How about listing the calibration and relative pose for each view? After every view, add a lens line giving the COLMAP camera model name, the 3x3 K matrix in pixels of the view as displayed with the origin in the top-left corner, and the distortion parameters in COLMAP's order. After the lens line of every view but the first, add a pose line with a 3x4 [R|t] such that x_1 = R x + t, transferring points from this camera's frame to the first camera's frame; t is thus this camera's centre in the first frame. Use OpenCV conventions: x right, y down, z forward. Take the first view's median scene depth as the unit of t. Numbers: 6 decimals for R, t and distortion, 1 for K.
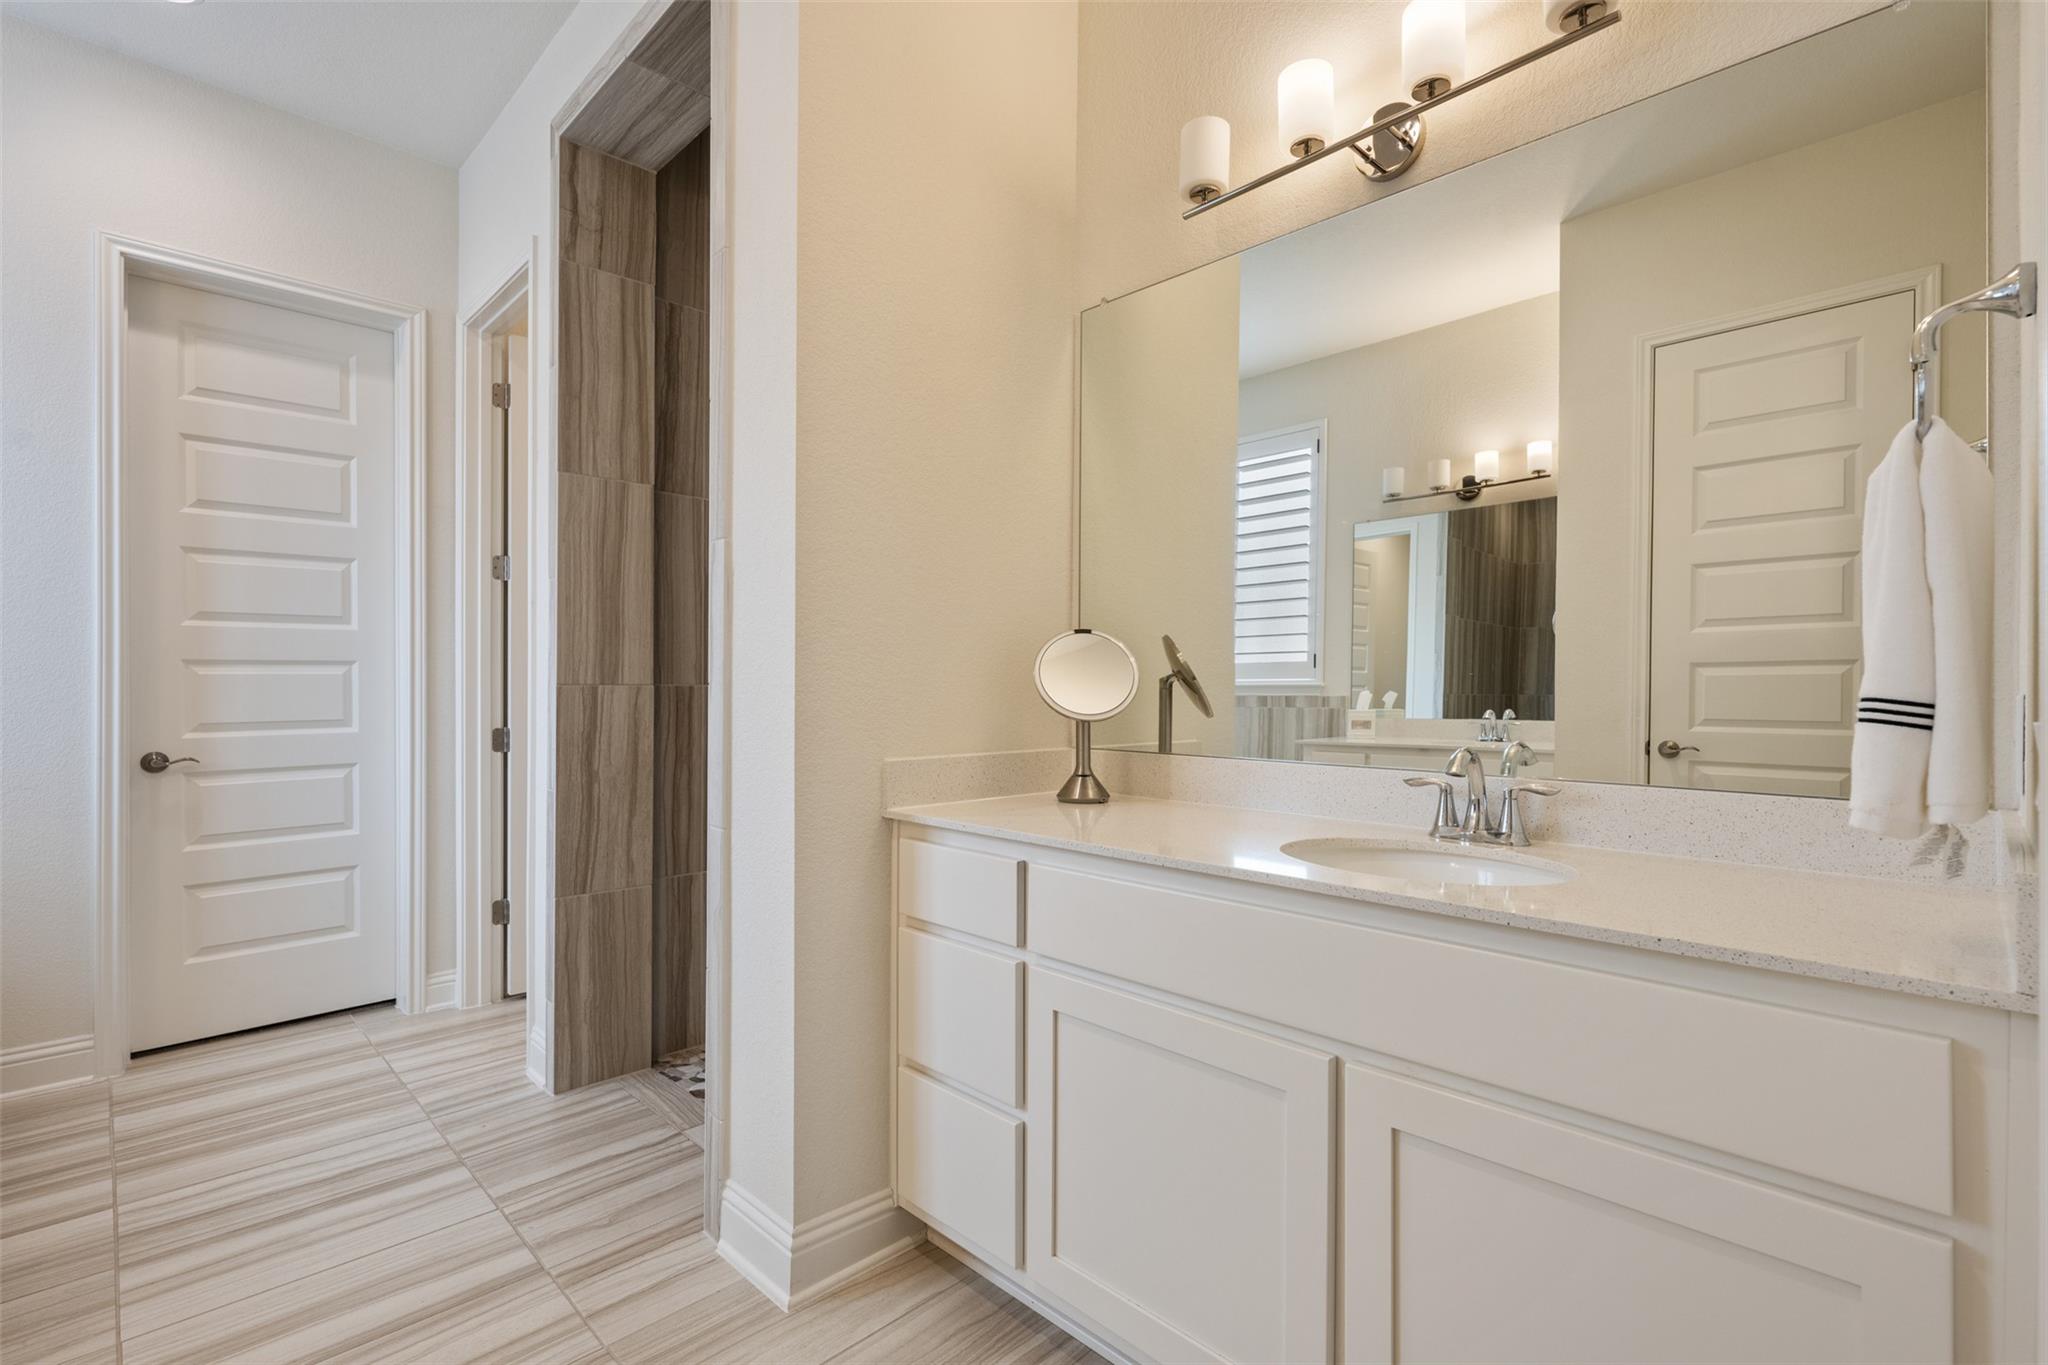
lens RADIAL K [[937.1, 0, 1024.0], [0, 937.1, 682.5], [0, 0, 1]] dist [0.001500, -0.000128]
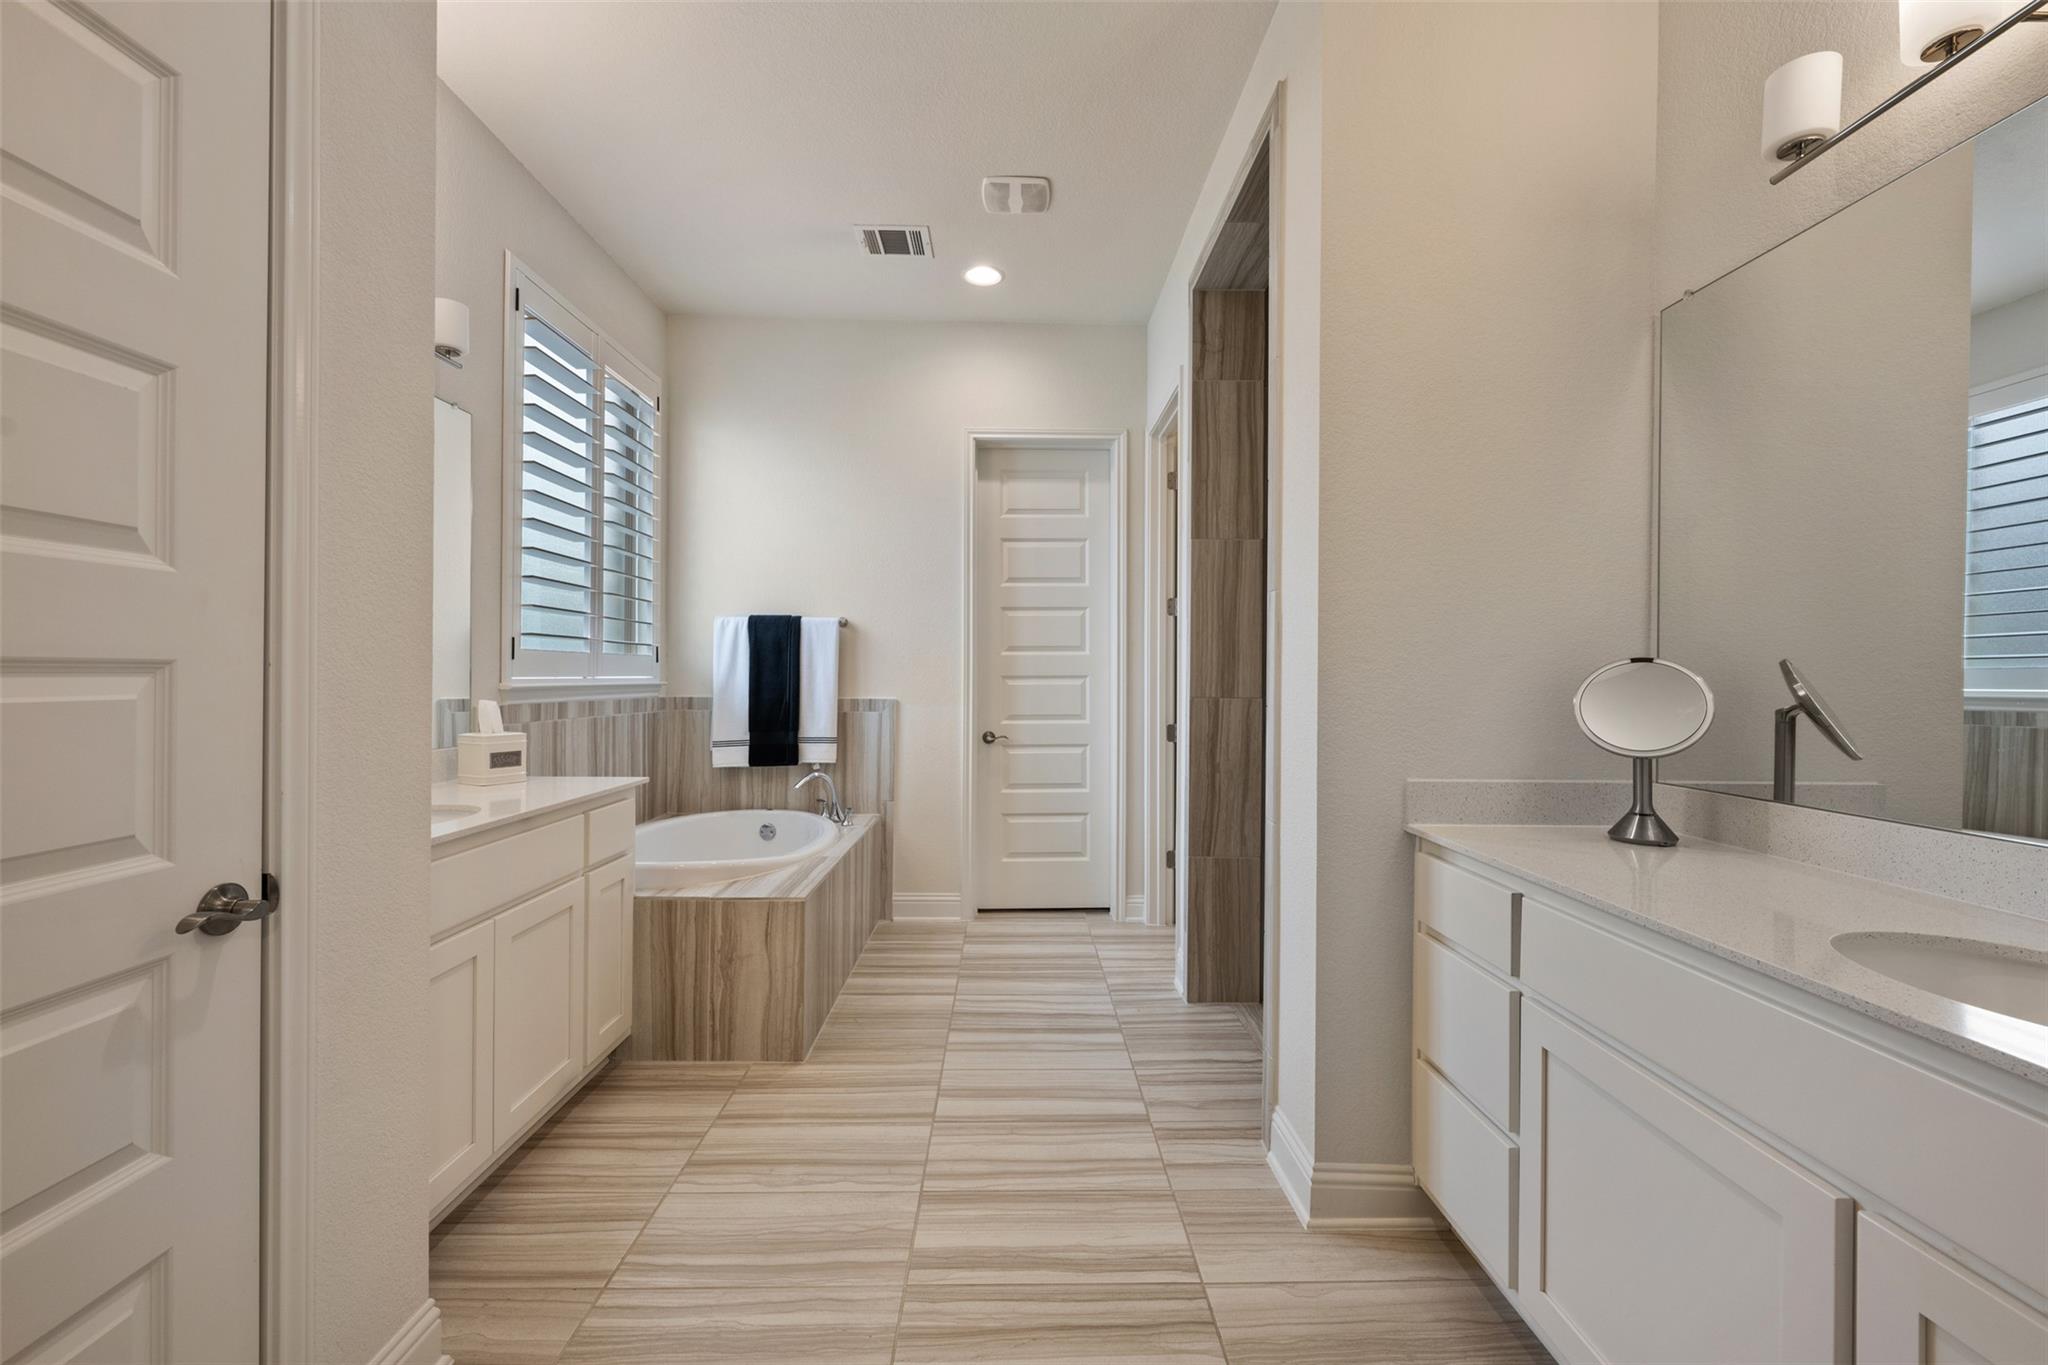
lens RADIAL K [[824.0, 0, 1025.5], [0, 824.0, 670.5], [0, 0, 1]] dist [-0.000056, -0.000044]
pose [[0.722437, -0.001293, -0.691435, 0.154866], [-0.001833, 0.999991, -0.003785, -0.033061], [0.691434, 0.004002, 0.722428, -0.017594]]
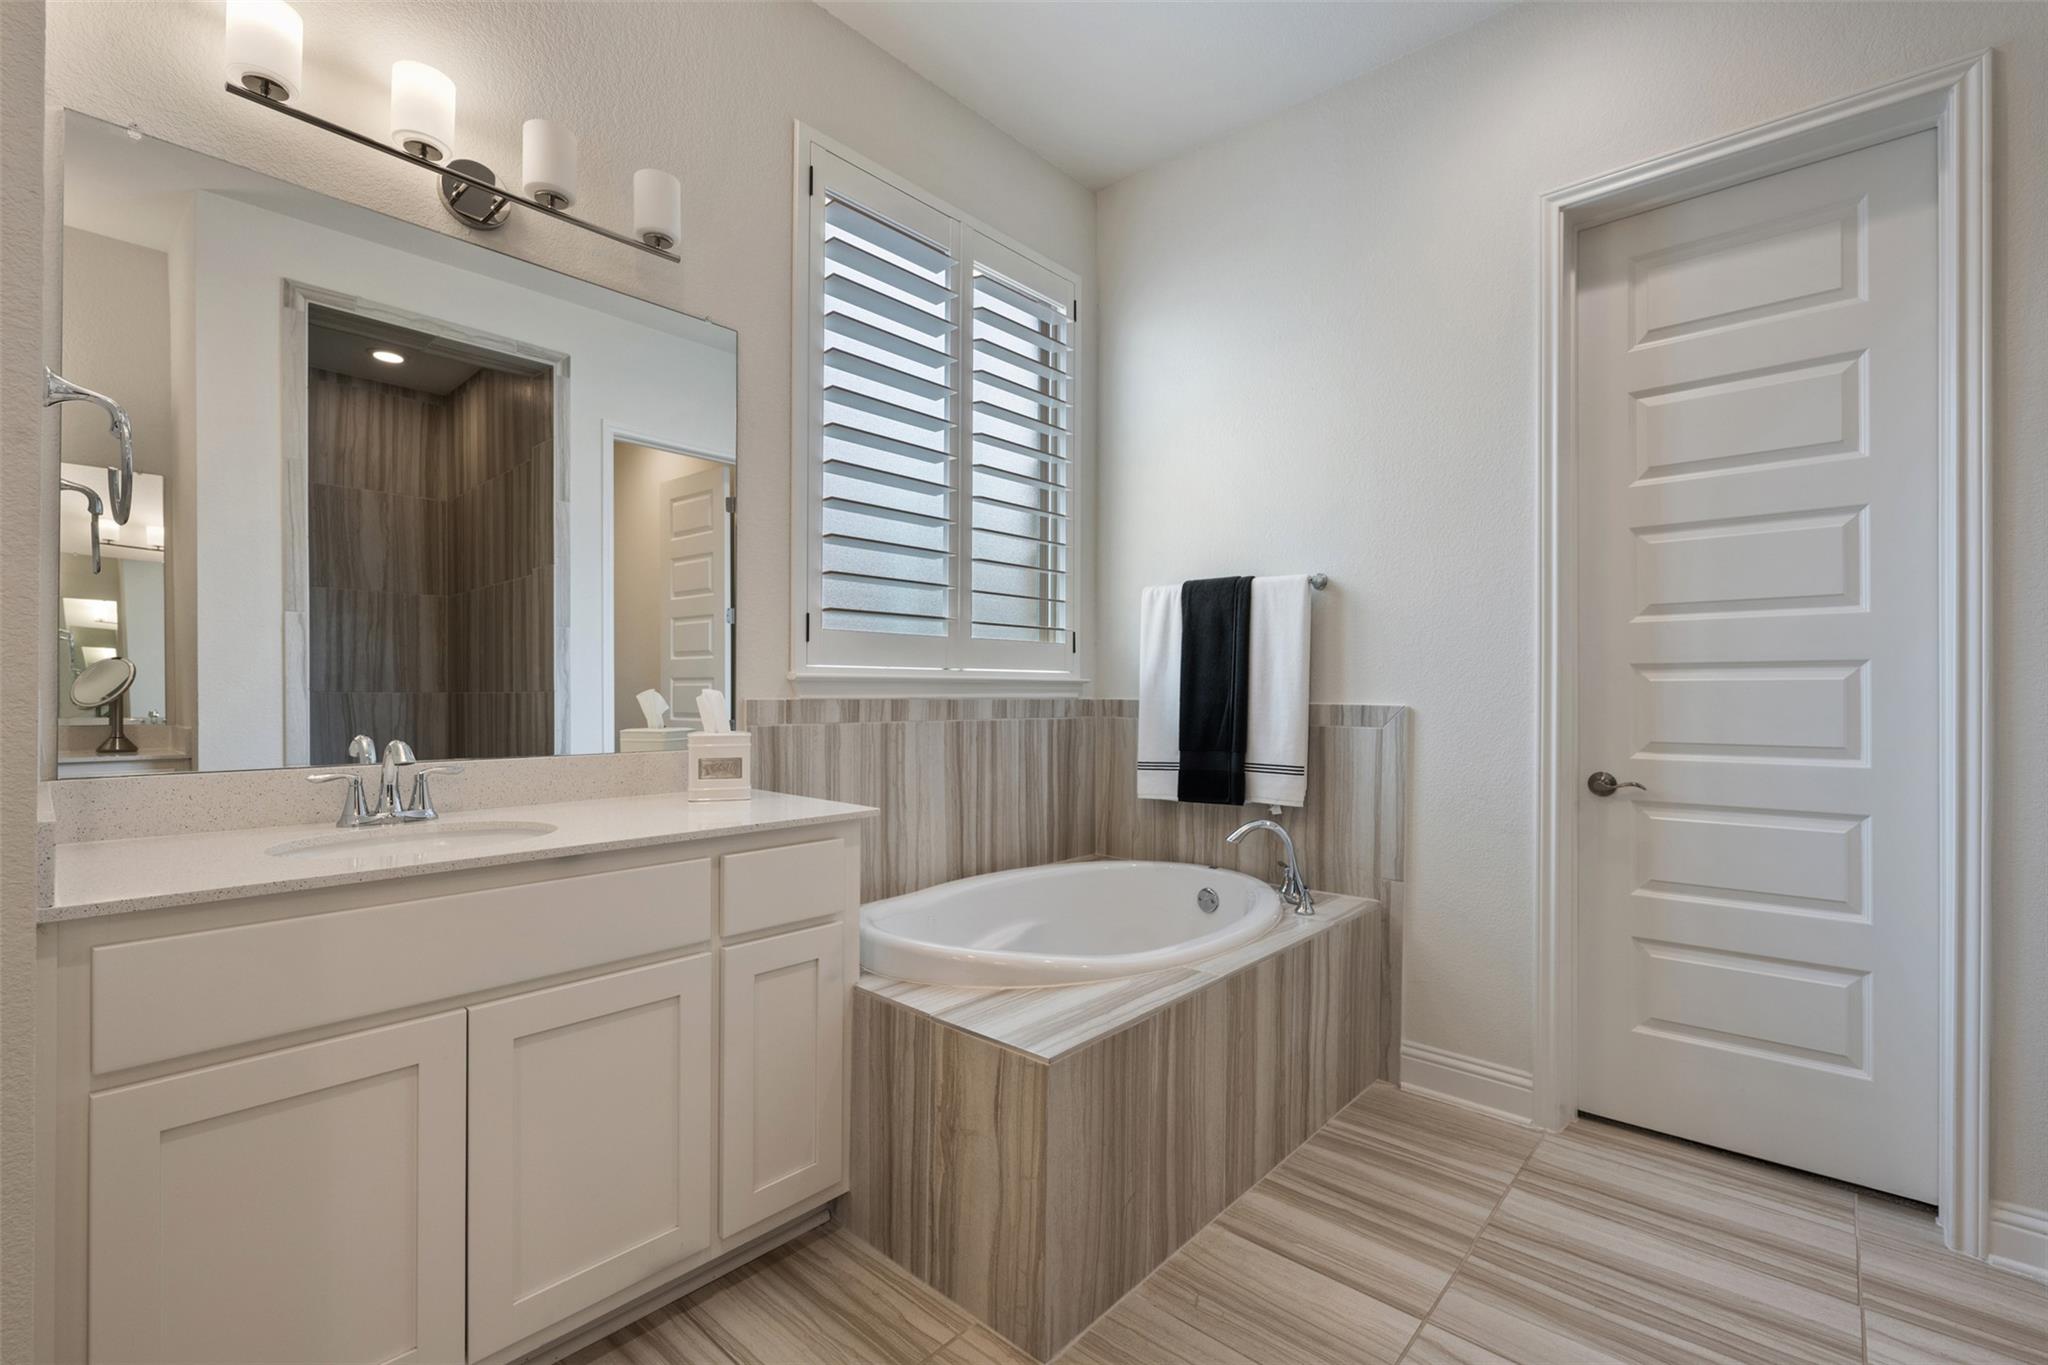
lens RADIAL K [[896.8, 0, 1023.3], [0, 896.8, 687.2], [0, 0, 1]] dist [-0.001271, 0.000074]
pose [[0.057416, -0.001945, -0.998348, -0.155465], [-0.002389, 0.999995, -0.002085, -0.000957], [0.998347, 0.002505, 0.057411, 0.483075]]
